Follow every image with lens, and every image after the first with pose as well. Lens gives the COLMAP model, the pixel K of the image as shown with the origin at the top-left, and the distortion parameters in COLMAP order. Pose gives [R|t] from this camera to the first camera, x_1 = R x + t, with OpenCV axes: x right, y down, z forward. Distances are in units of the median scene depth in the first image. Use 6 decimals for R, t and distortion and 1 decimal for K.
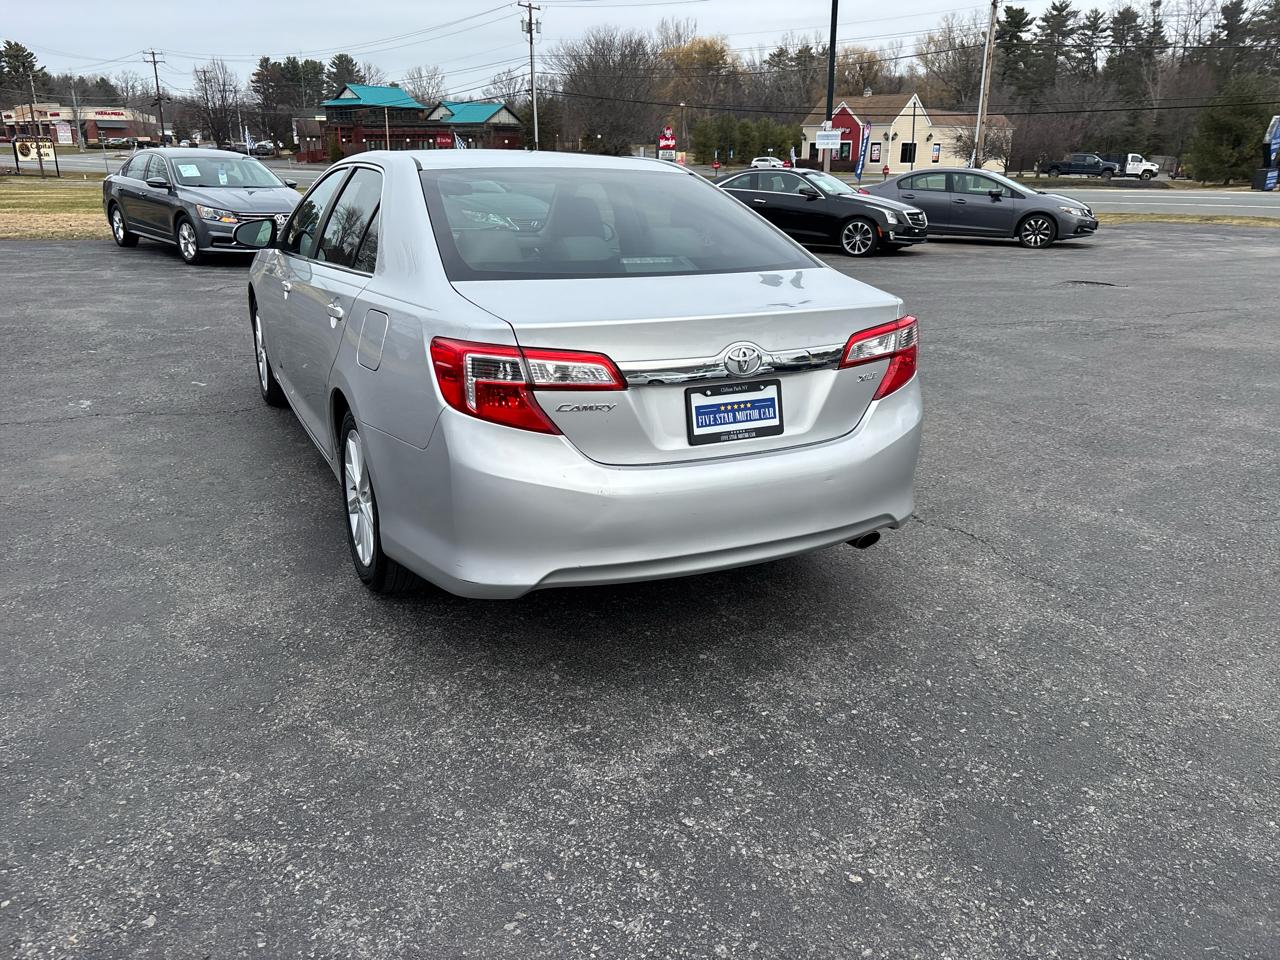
lens RADIAL K [[961.7, 0, 630.9], [0, 961.7, 484.1], [0, 0, 1]] dist [0.044002, -0.038417]
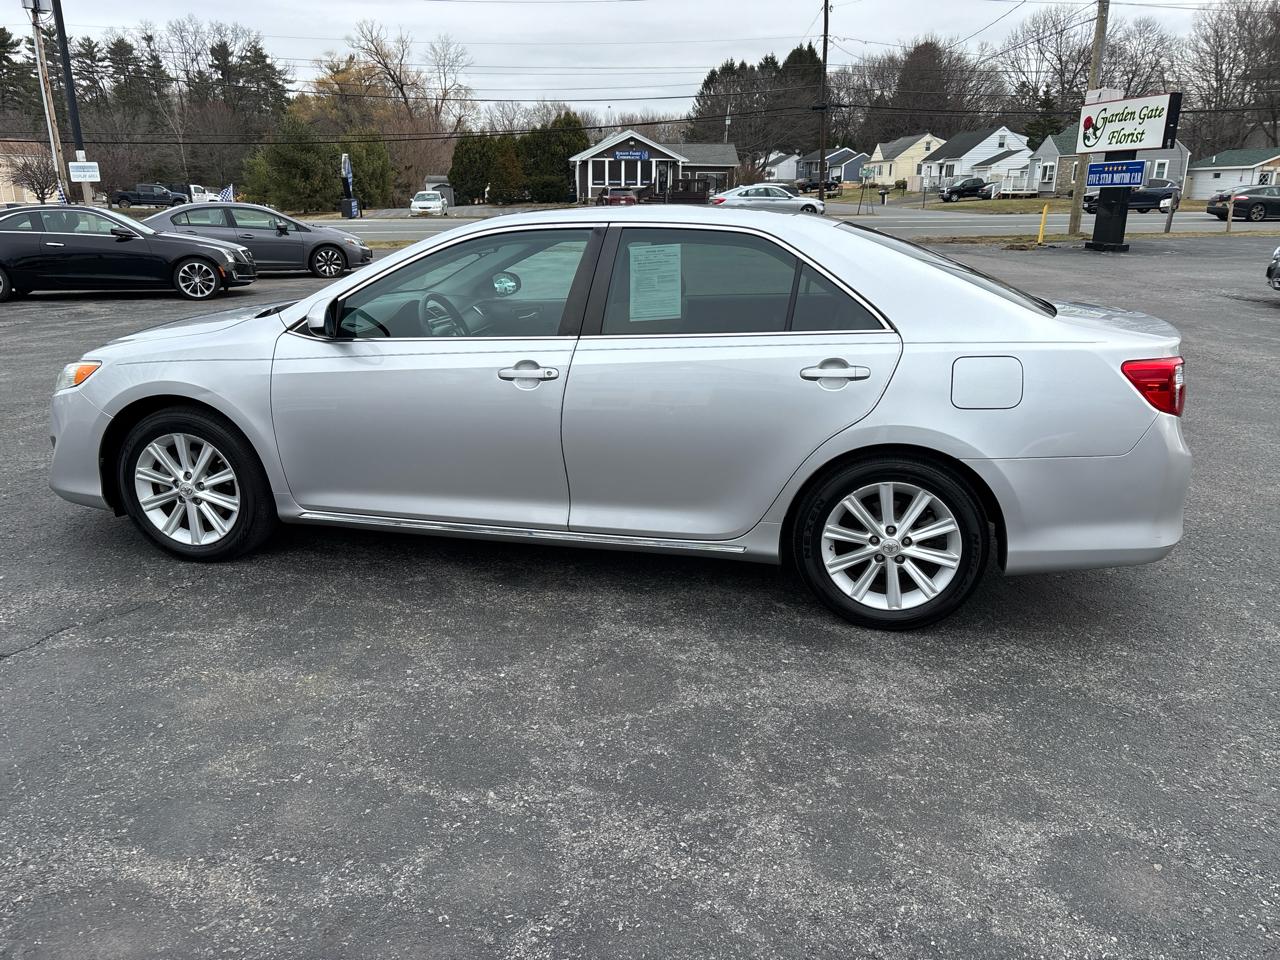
lens RADIAL K [[961.7, 0, 633.2], [0, 961.7, 490.3], [0, 0, 1]] dist [0.044002, -0.038417]
pose [[0.619861, -0.238066, 0.747728, -0.250347], [0.254142, 0.962417, 0.095738, -0.043825], [-0.742418, 0.130685, 0.657067, 0.109024]]
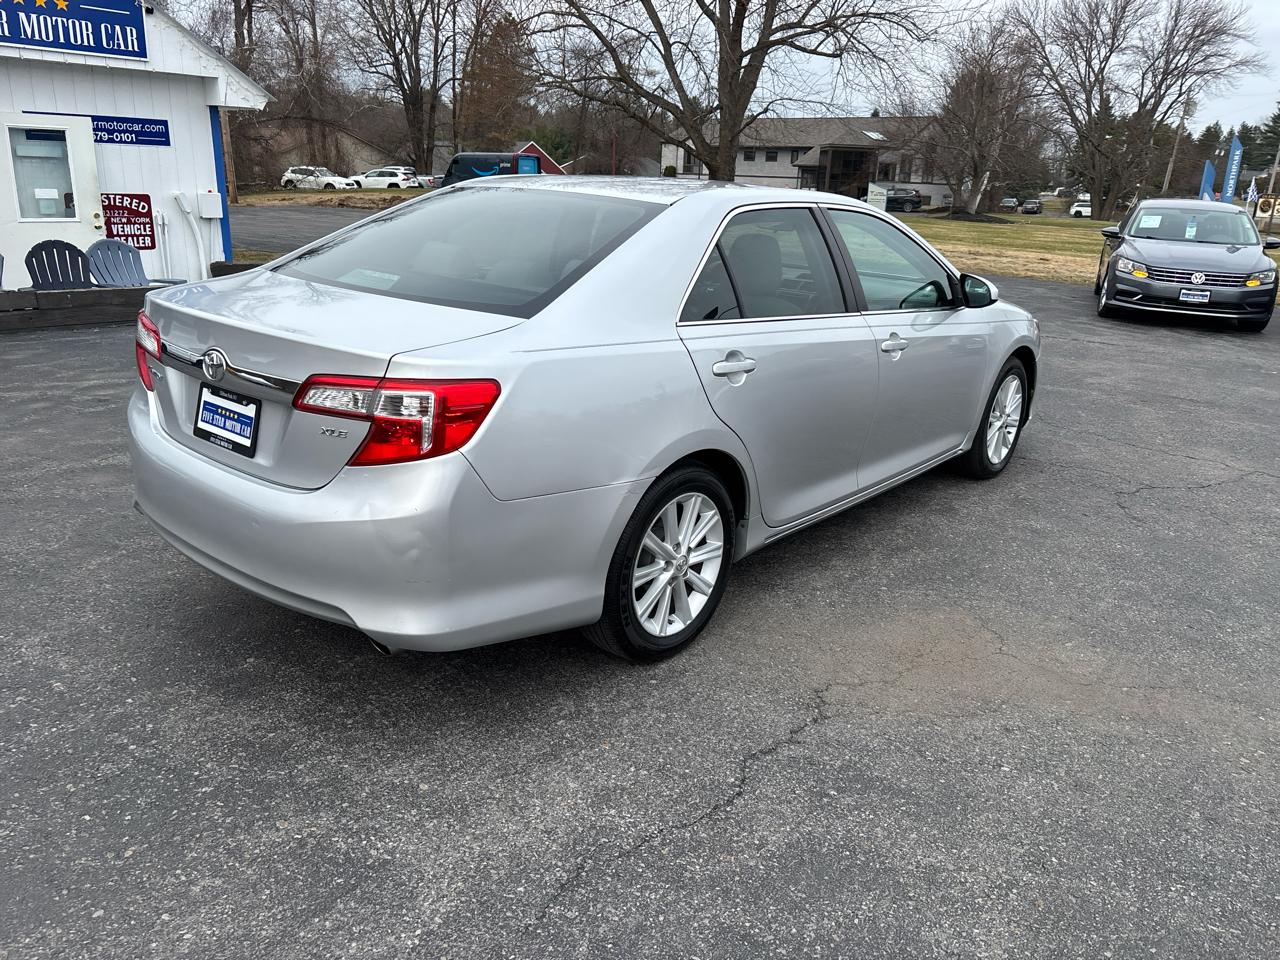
lens RADIAL K [[961.7, 0, 639.2], [0, 961.7, 487.1], [0, 0, 1]] dist [0.044002, -0.038417]
pose [[0.411073, 0.285843, -0.865629, 0.197693], [-0.329690, 0.931909, 0.151165, -0.050898], [0.849896, 0.223249, 0.477322, 0.153585]]
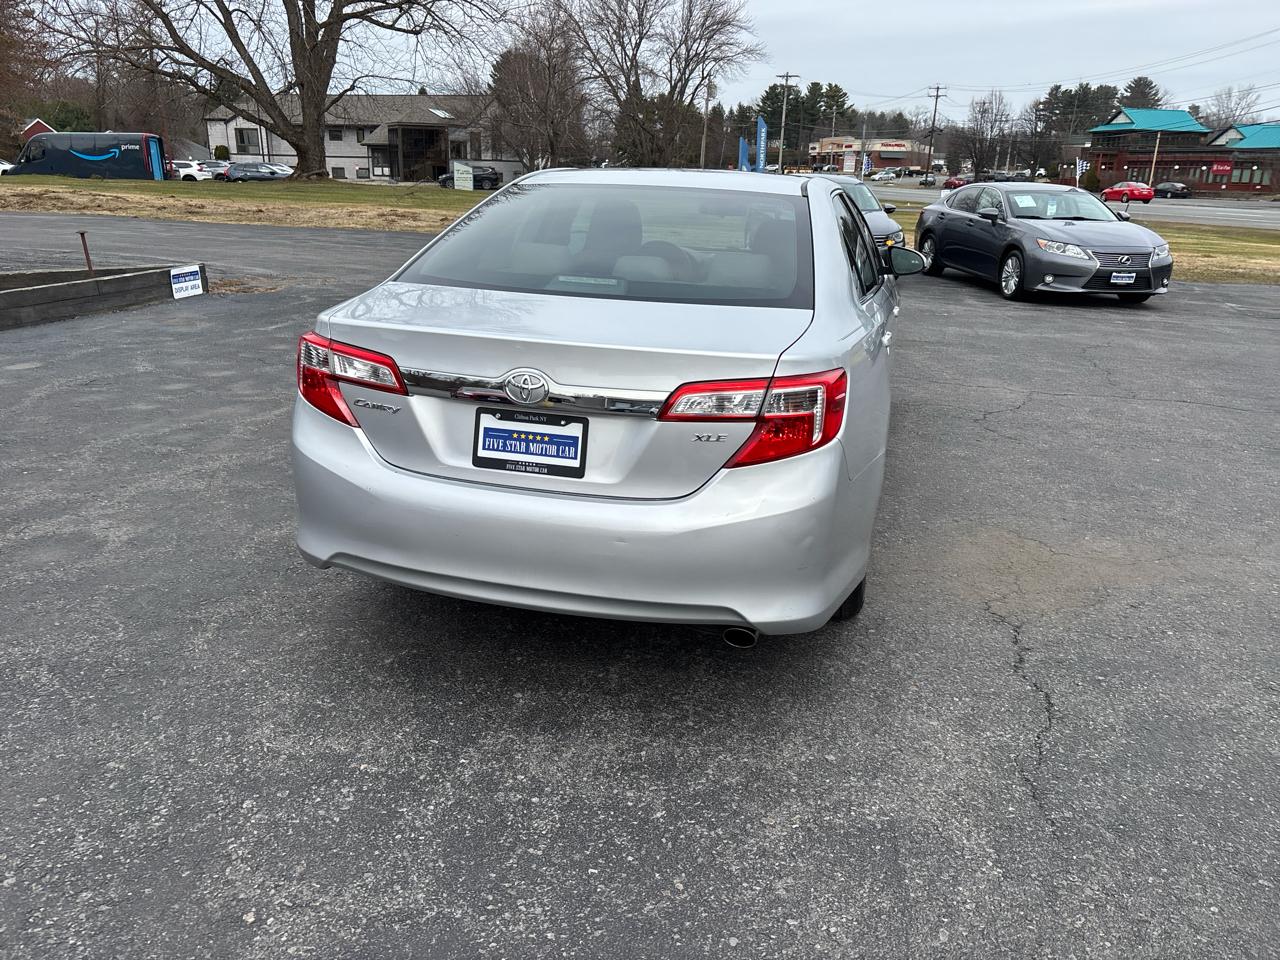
lens RADIAL K [[961.7, 0, 633.4], [0, 961.7, 488.1], [0, 0, 1]] dist [0.044002, -0.038417]
pose [[0.752379, 0.212666, -0.623458, 0.132127], [-0.226522, 0.972261, 0.058282, -0.018607], [0.618558, 0.097377, 0.779682, 0.057824]]
